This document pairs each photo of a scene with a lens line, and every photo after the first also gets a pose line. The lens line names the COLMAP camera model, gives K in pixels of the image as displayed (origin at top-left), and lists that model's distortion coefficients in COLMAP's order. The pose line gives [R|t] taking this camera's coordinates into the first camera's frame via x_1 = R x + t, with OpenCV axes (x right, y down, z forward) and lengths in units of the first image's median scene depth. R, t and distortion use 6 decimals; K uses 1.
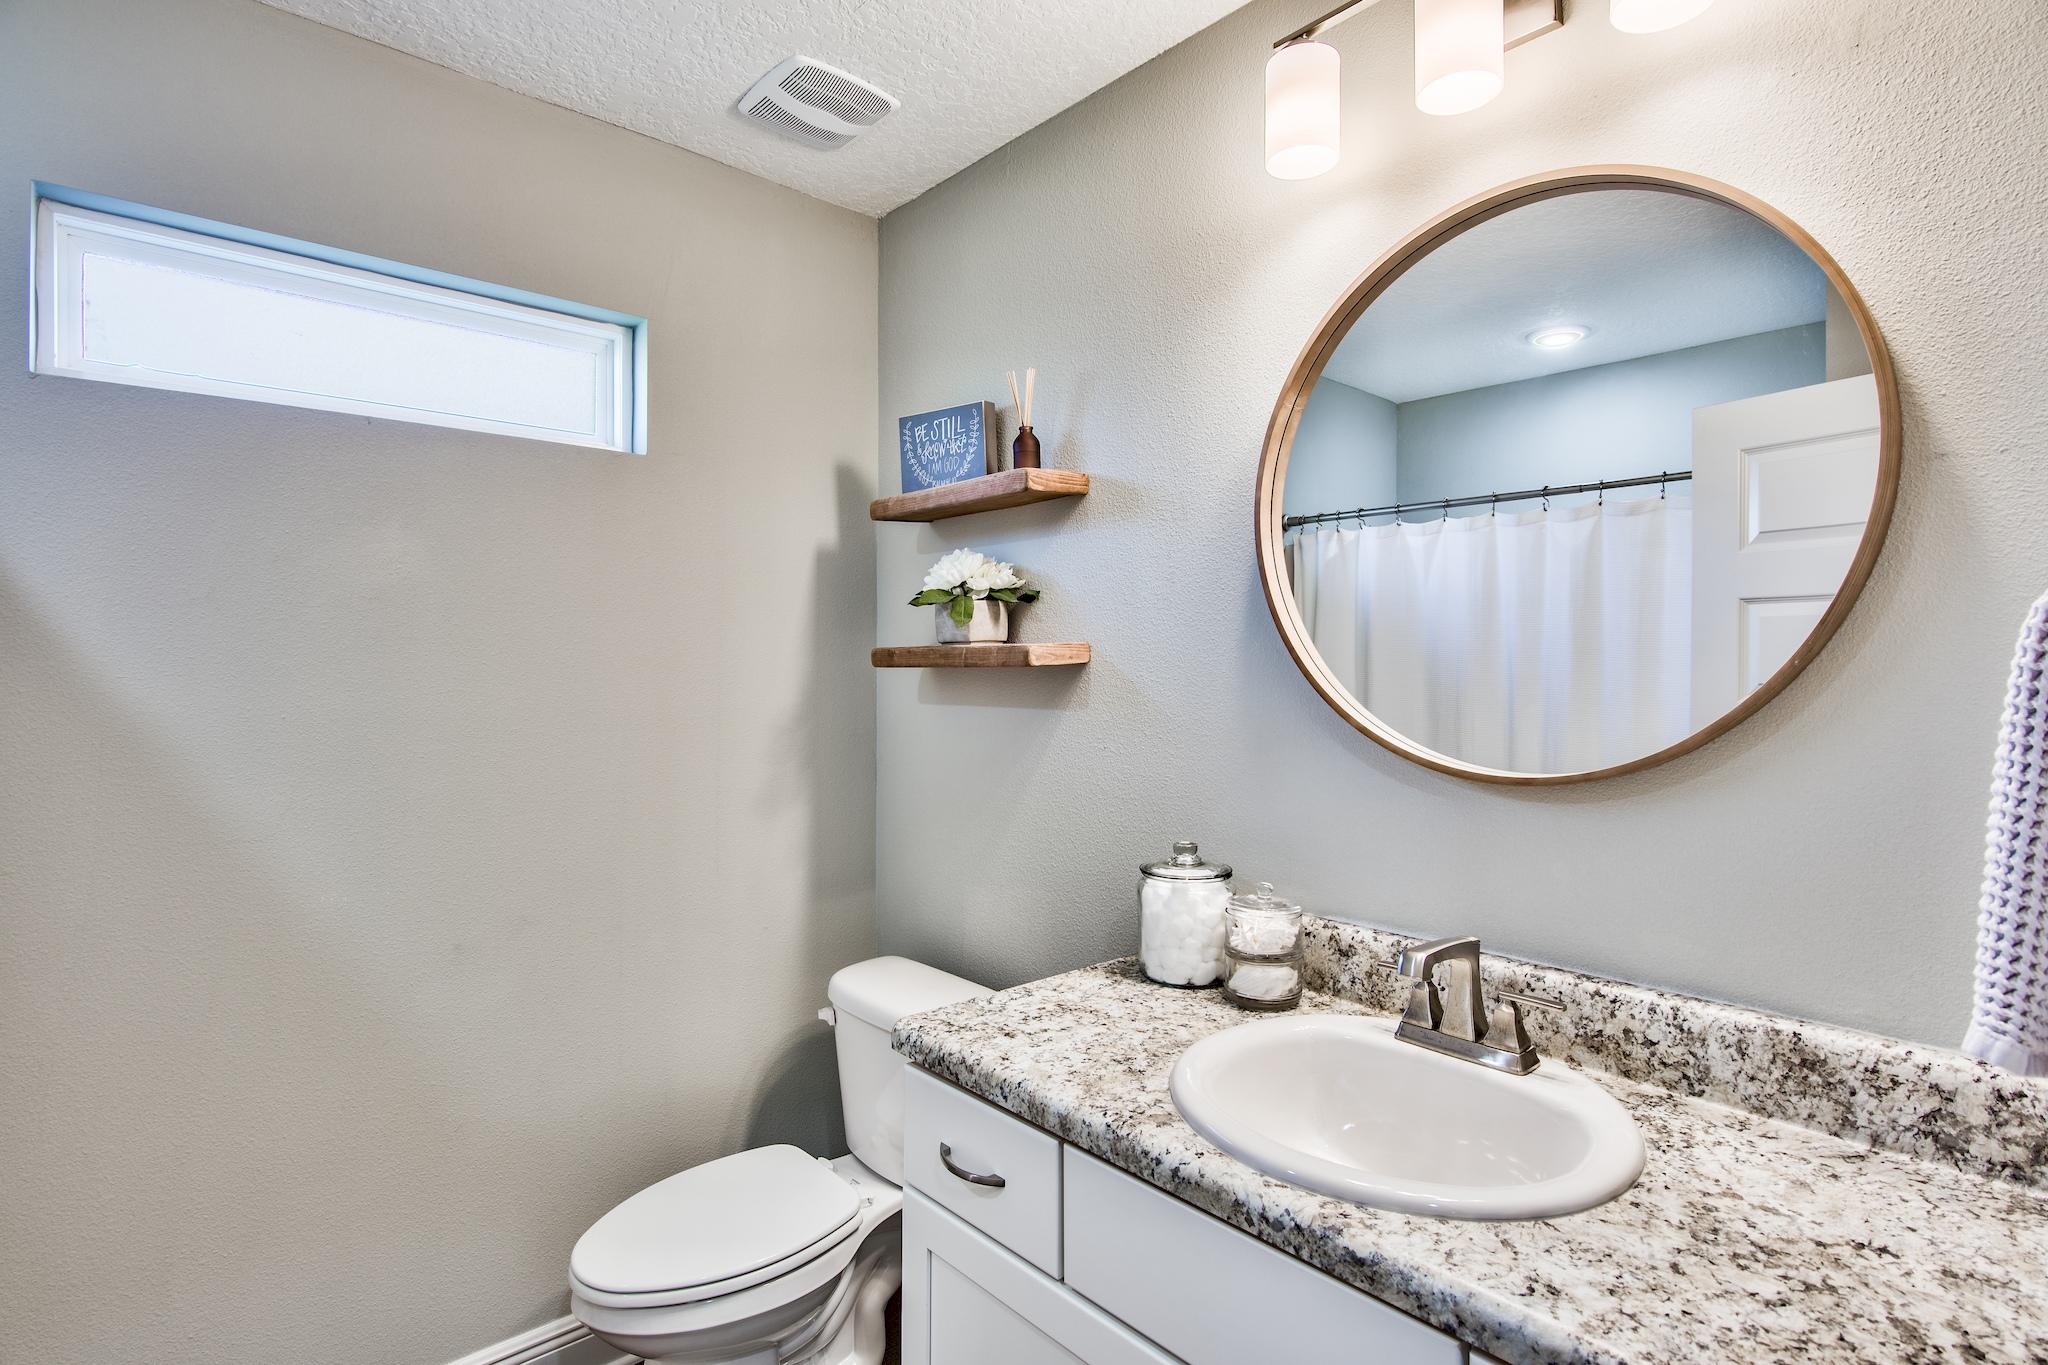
lens RADIAL K [[1017.5, 0, 1030.8], [0, 1017.5, 660.7], [0, 0, 1]] dist [-0.001480, -0.000479]
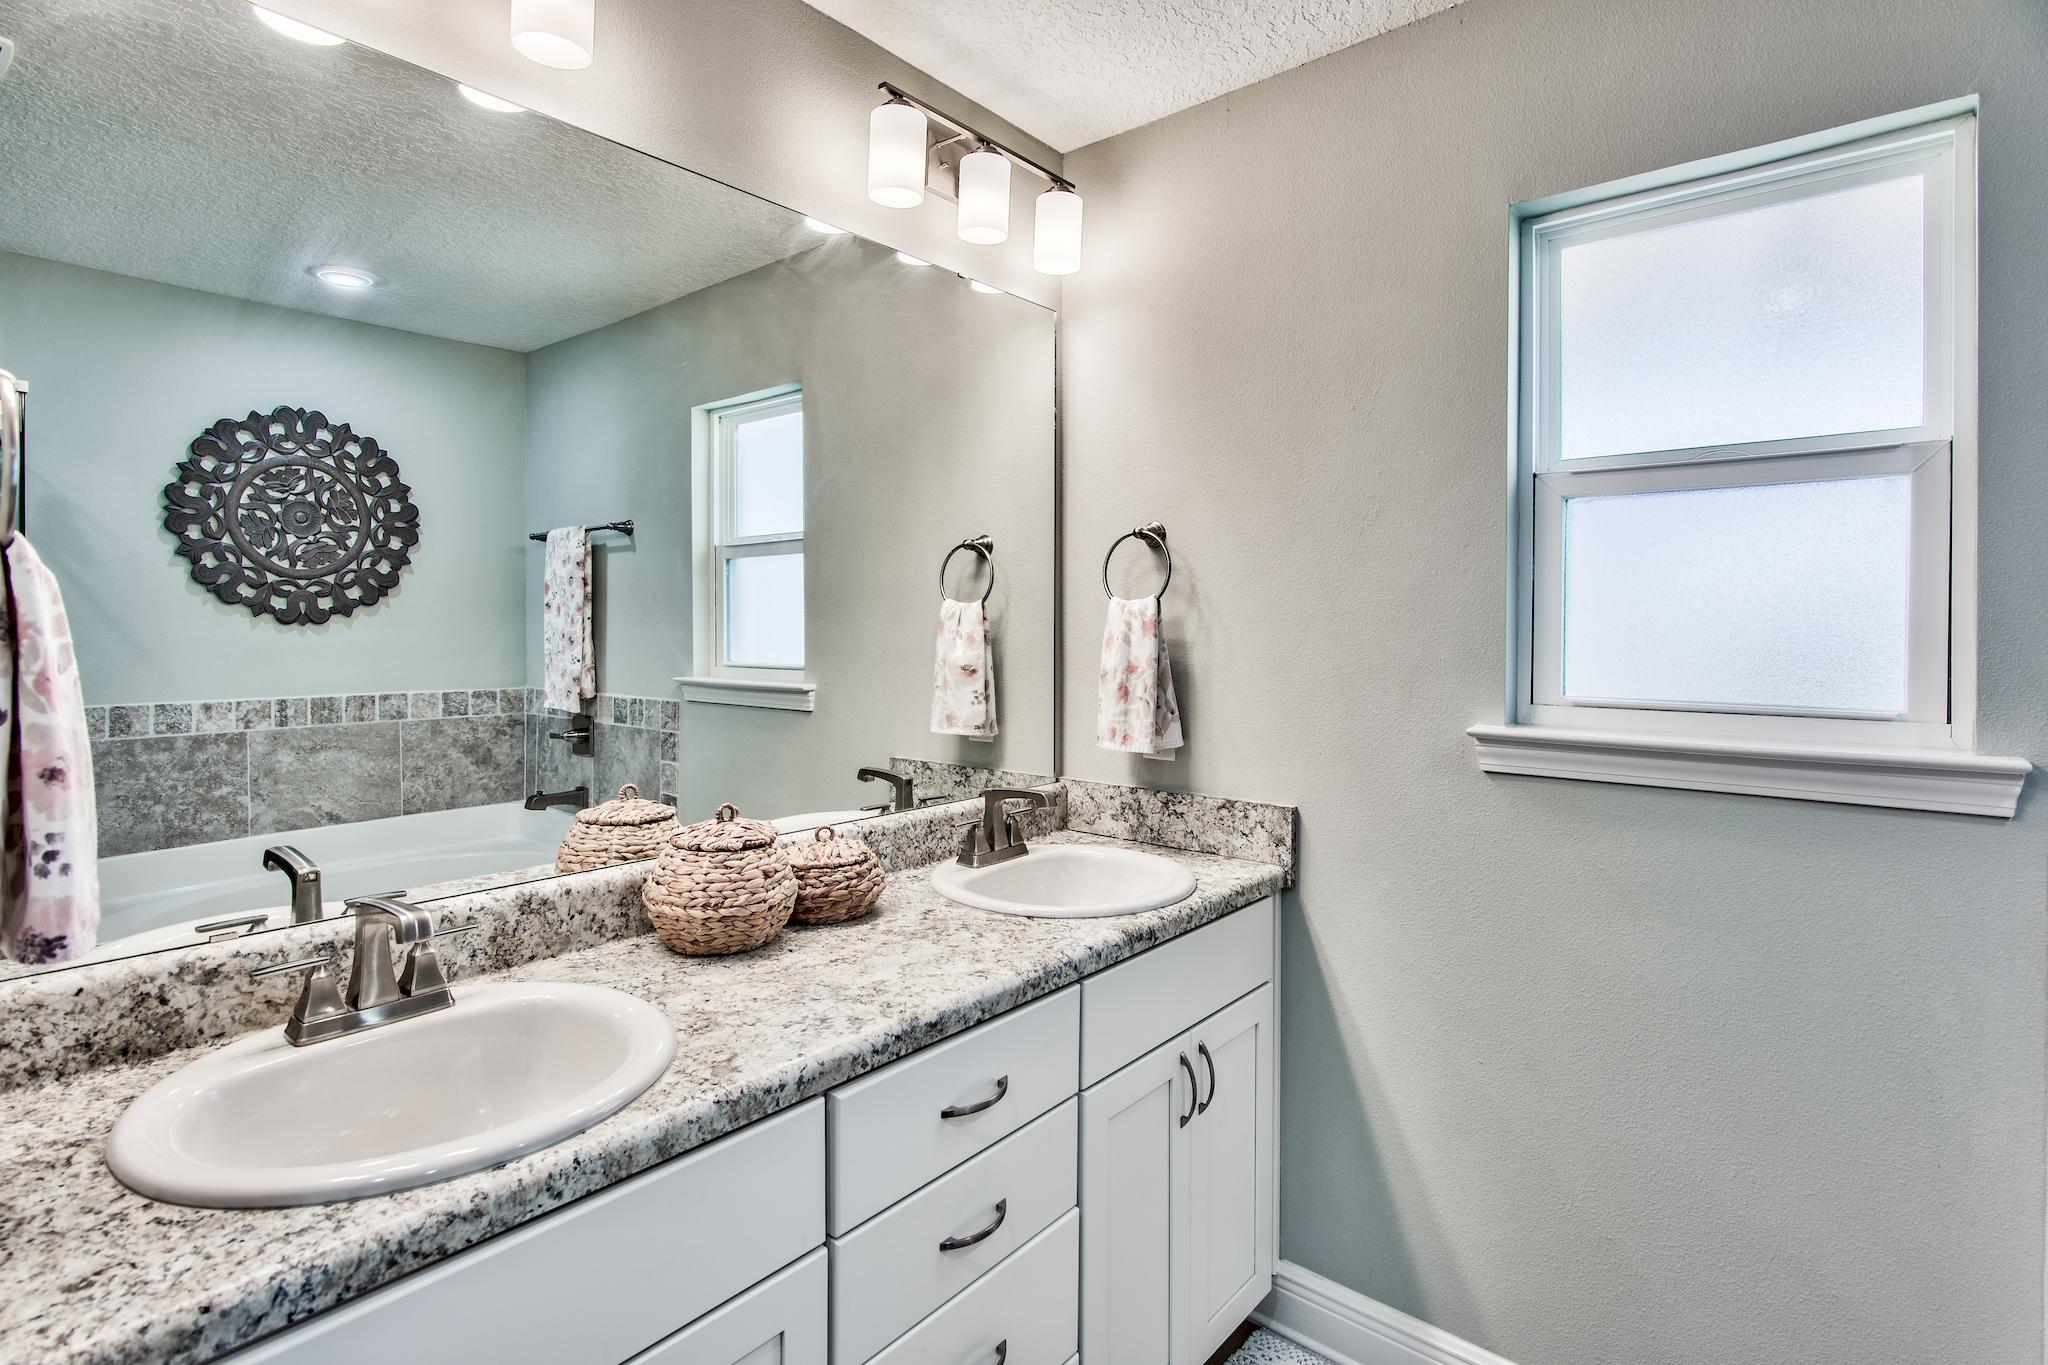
lens RADIAL K [[1009.3, 0, 1028.0], [0, 1009.3, 627.5], [0, 0, 1]] dist [0.000642, 0.000357]
pose [[-0.142958, -0.009339, 0.989685, -1.015958], [-0.011519, 0.999903, 0.007771, 0.006354], [-0.989662, -0.010290, -0.143052, 0.973937]]
